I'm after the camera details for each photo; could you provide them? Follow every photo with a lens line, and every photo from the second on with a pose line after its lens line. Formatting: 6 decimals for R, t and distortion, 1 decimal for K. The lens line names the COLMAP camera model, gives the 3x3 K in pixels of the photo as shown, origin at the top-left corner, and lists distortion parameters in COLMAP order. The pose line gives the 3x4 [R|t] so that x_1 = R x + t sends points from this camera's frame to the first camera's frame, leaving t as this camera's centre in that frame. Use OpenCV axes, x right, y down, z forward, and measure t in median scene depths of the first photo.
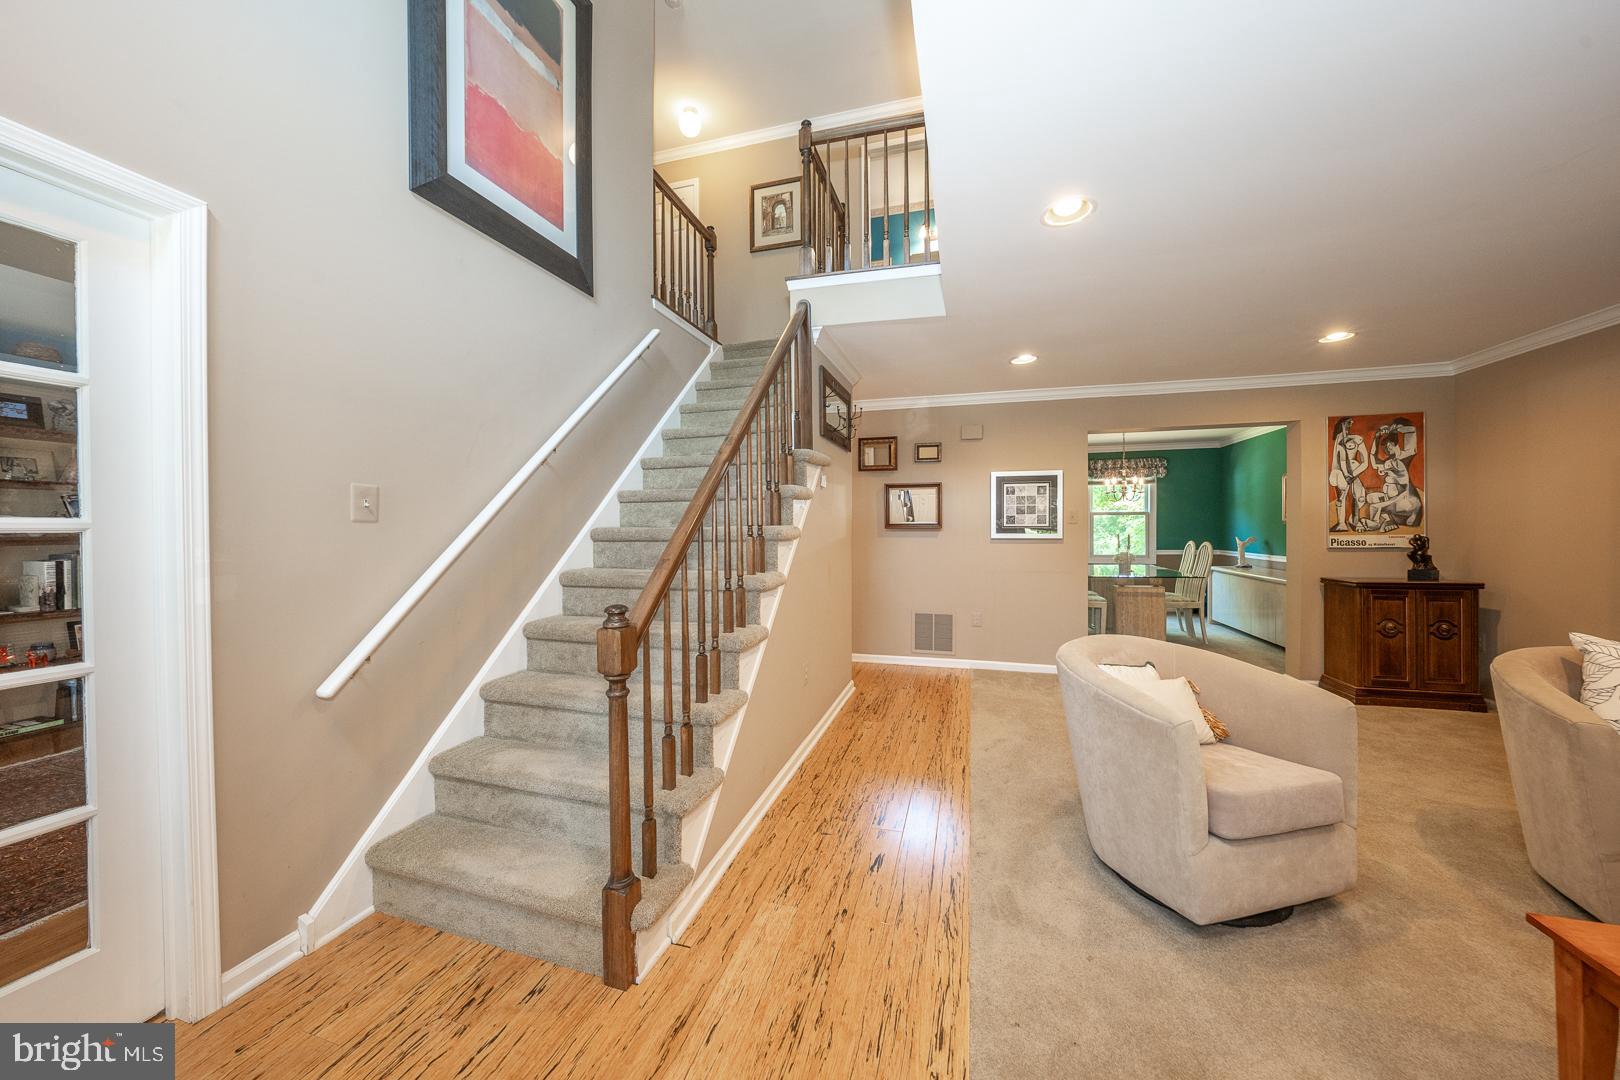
lens RADIAL K [[556.8, 0, 812.6], [0, 556.8, 532.0], [0, 0, 1]] dist [-0.025295, 0.005445]
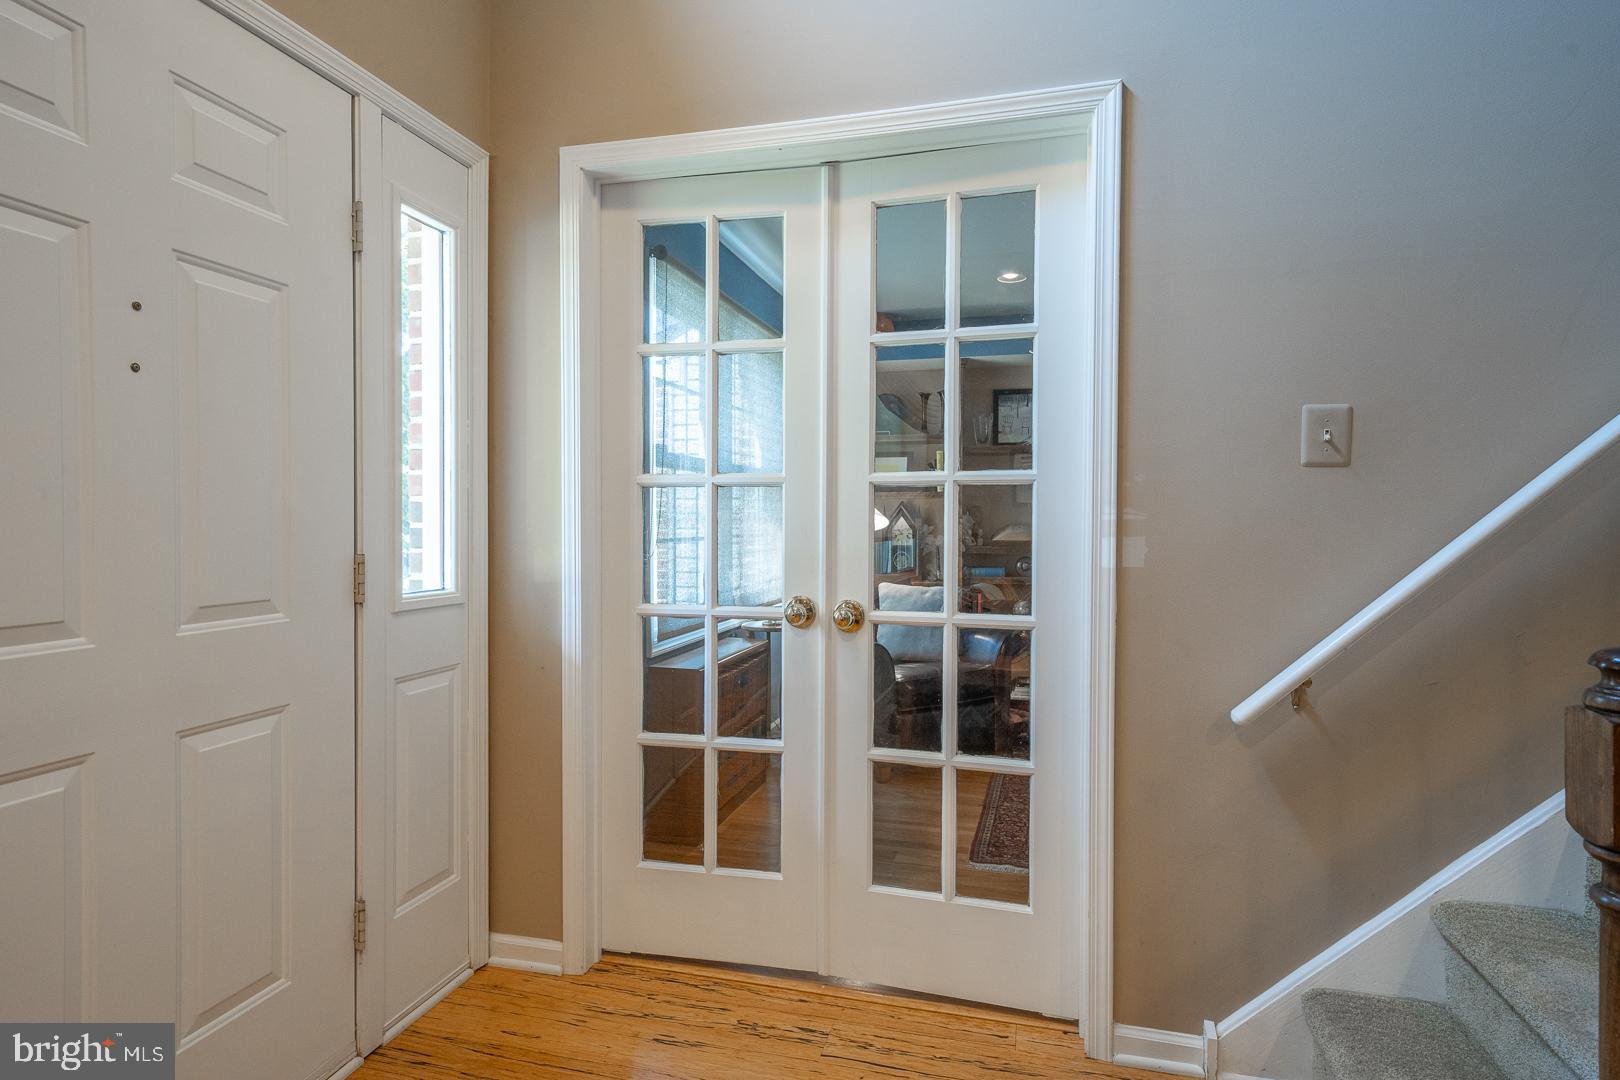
lens RADIAL K [[836.0, 0, 812.2], [0, 836.0, 533.7], [0, 0, 1]] dist [0.003422, 0.000478]
pose [[0.027357, 0.020891, -0.999407, 0.051698], [-0.011993, 0.999717, 0.020569, 0.020634], [0.999554, 0.011423, 0.027600, 0.177447]]
